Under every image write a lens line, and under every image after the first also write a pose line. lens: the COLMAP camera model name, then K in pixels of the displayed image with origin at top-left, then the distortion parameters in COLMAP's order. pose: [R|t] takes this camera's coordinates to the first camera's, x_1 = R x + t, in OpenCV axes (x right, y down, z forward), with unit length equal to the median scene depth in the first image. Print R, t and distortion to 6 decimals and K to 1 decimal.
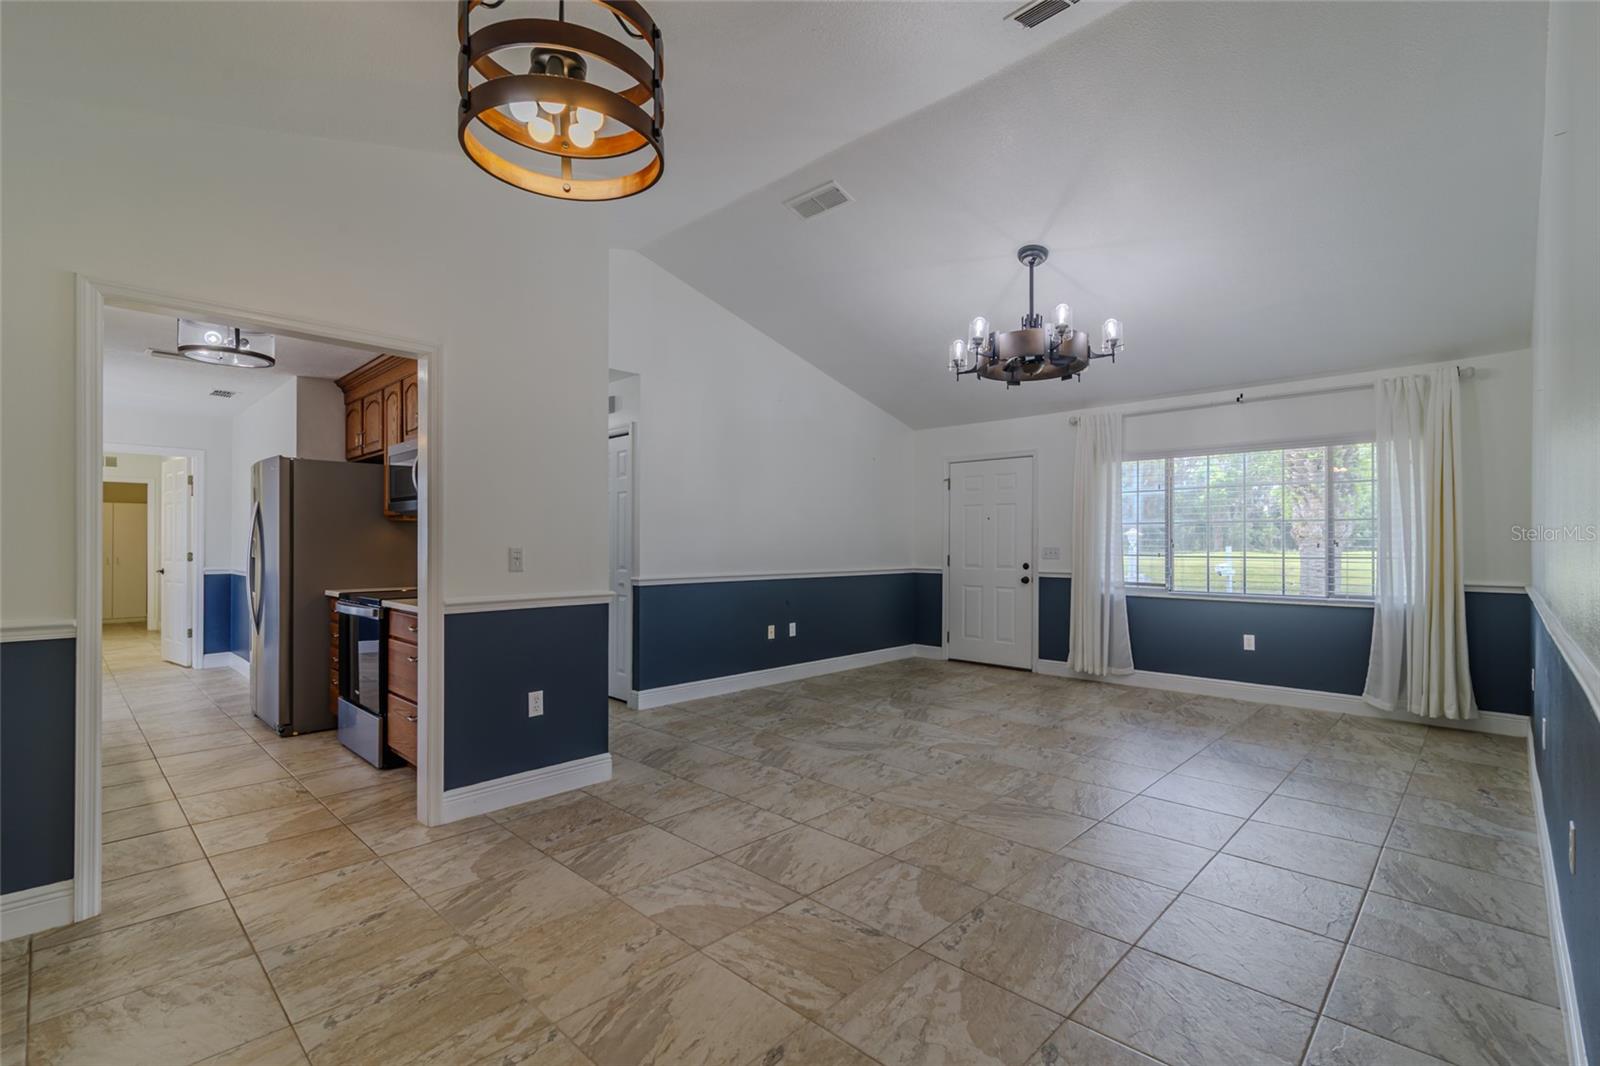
lens RADIAL K [[726.5, 0, 793.0], [0, 726.5, 539.1], [0, 0, 1]] dist [-0.002844, 0.000051]
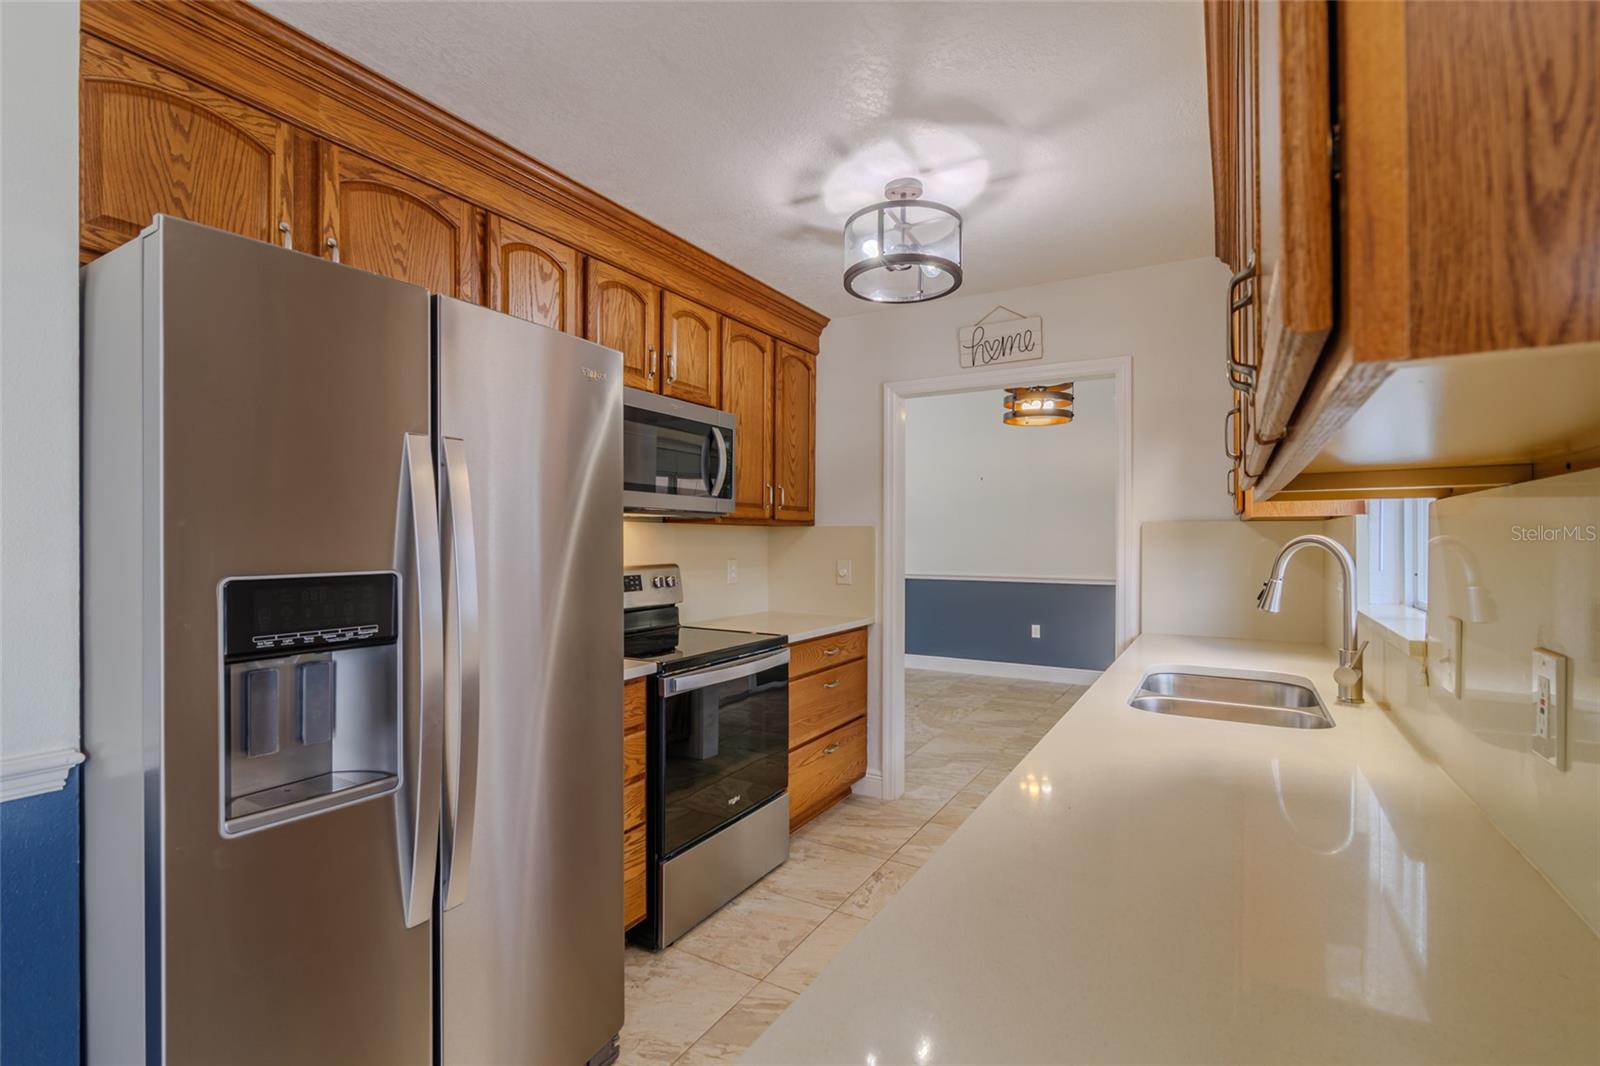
lens RADIAL K [[725.7, 0, 803.0], [0, 725.7, 539.7], [0, 0, 1]] dist [0.000256, 0.000104]
pose [[-0.239285, -0.001832, 0.970948, -1.375523], [-0.008790, 0.999961, -0.000280, -0.016668], [-0.970910, -0.008601, -0.239292, 1.227698]]
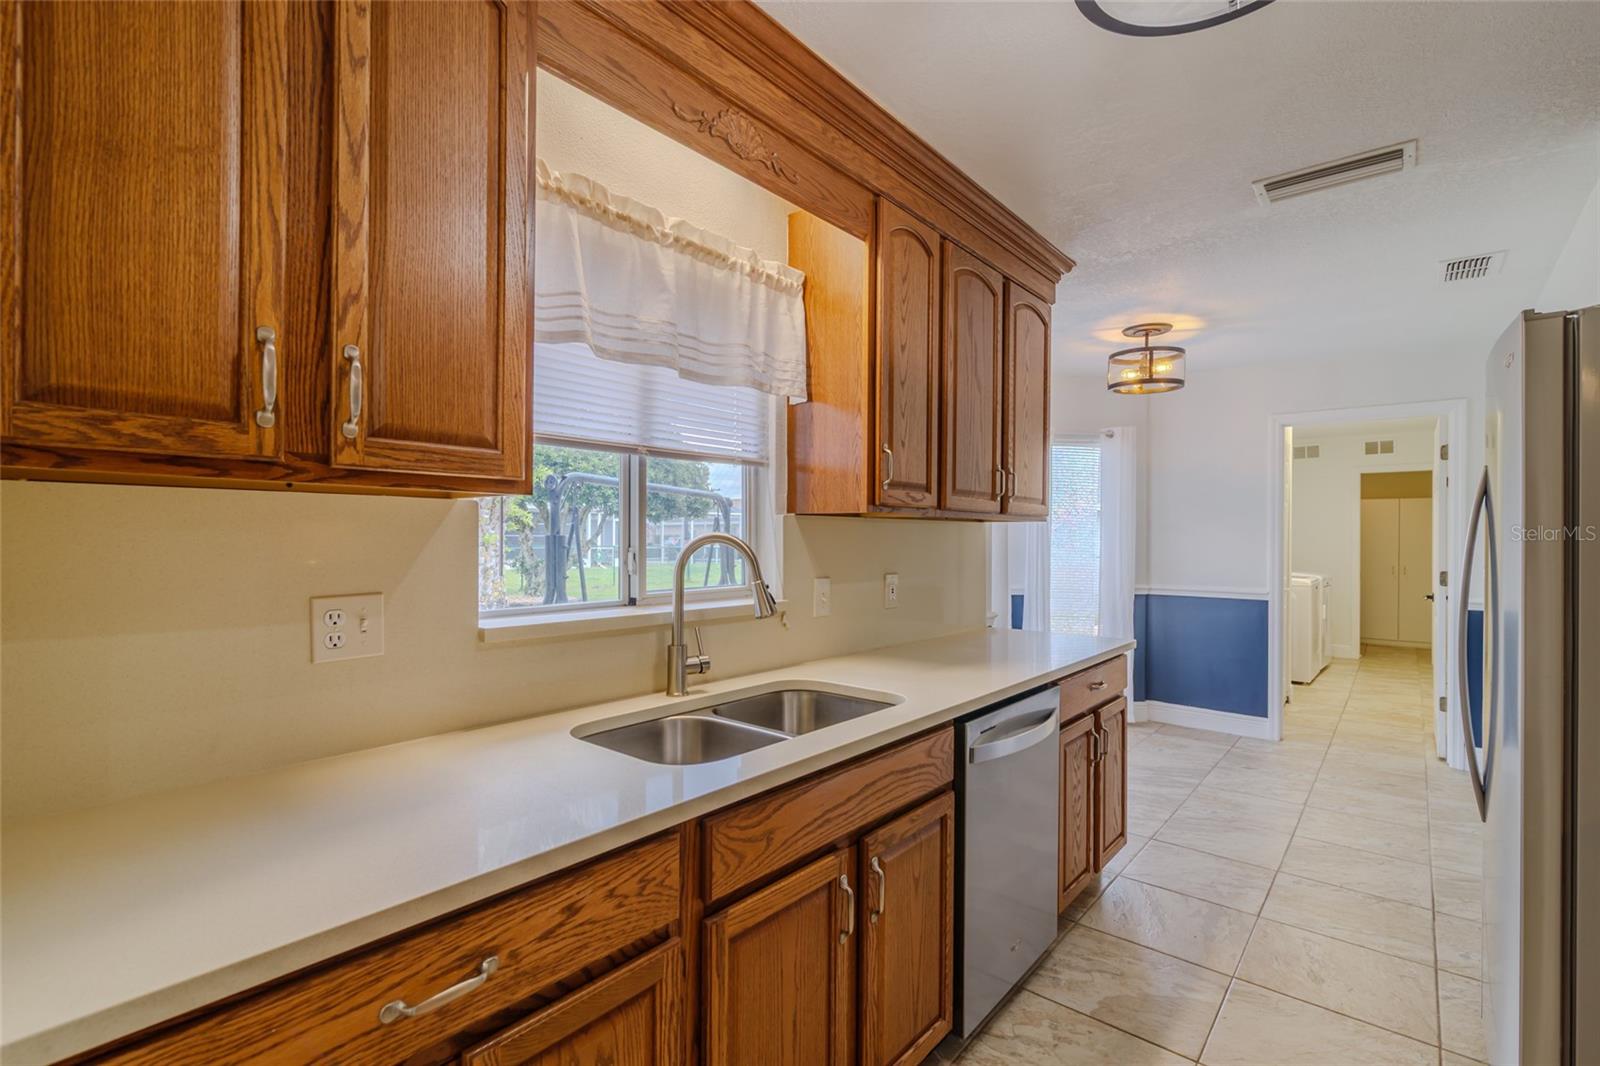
lens RADIAL K [[724.1, 0, 798.2], [0, 724.1, 539.6], [0, 0, 1]] dist [-0.000421, -0.000367]
pose [[0.064456, 0.002224, -0.997918, -0.505720], [0.000581, 0.999997, 0.002267, -0.019050], [0.997920, -0.000726, 0.064455, 0.811980]]
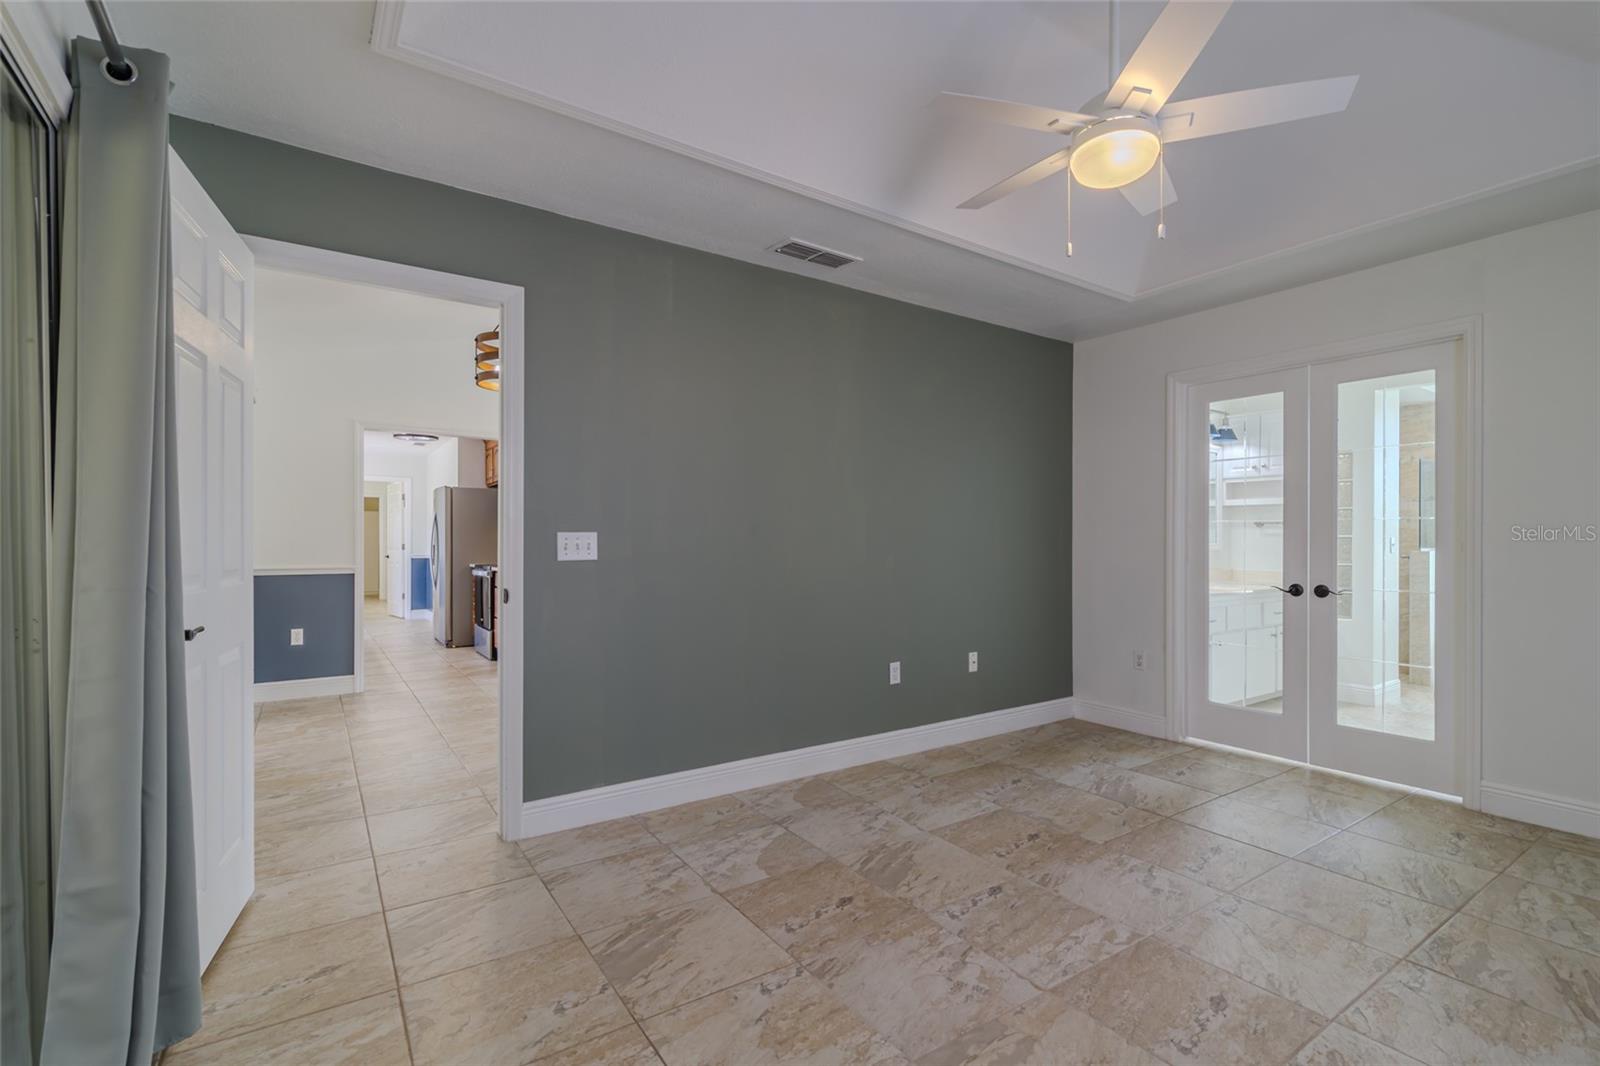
lens RADIAL K [[726.5, 0, 793.0], [0, 726.5, 539.1], [0, 0, 1]] dist [-0.002844, 0.000051]
pose [[0.978323, 0.000297, -0.207084, 0.569034], [-0.000195, 1.000000, 0.000509, 0.014570], [0.207084, -0.000457, 0.978323, -0.645147]]
